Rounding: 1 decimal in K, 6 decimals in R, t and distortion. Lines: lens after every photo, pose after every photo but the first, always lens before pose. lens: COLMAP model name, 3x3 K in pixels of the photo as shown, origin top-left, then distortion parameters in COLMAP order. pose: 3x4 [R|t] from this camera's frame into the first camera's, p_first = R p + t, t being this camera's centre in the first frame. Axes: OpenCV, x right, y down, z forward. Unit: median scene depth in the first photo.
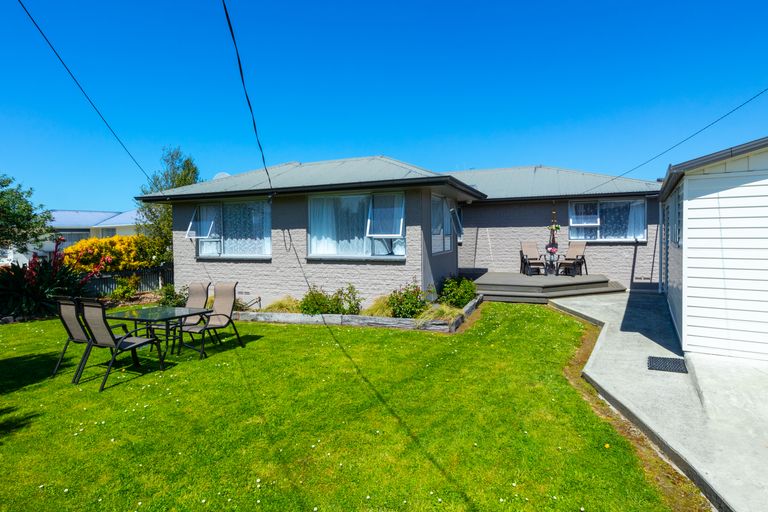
lens RADIAL K [[400.5, 0, 384.2], [0, 400.5, 250.6], [0, 0, 1]] dist [-0.002393, -0.000722]
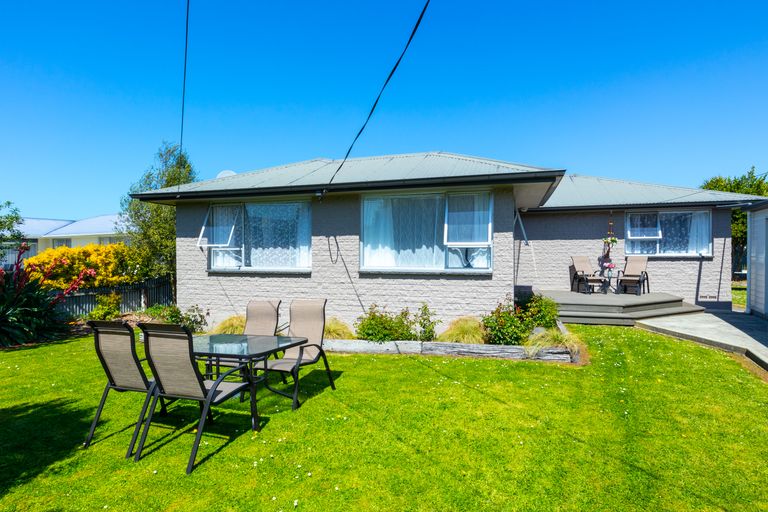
lens RADIAL K [[418.5, 0, 383.9], [0, 418.5, 260.8], [0, 0, 1]] dist [-0.007188, -0.000116]
pose [[0.995891, 0.008148, 0.090197, -0.210699], [-0.006267, 0.999757, -0.021112, 0.014121], [-0.090347, 0.020460, 0.995700, 0.141633]]
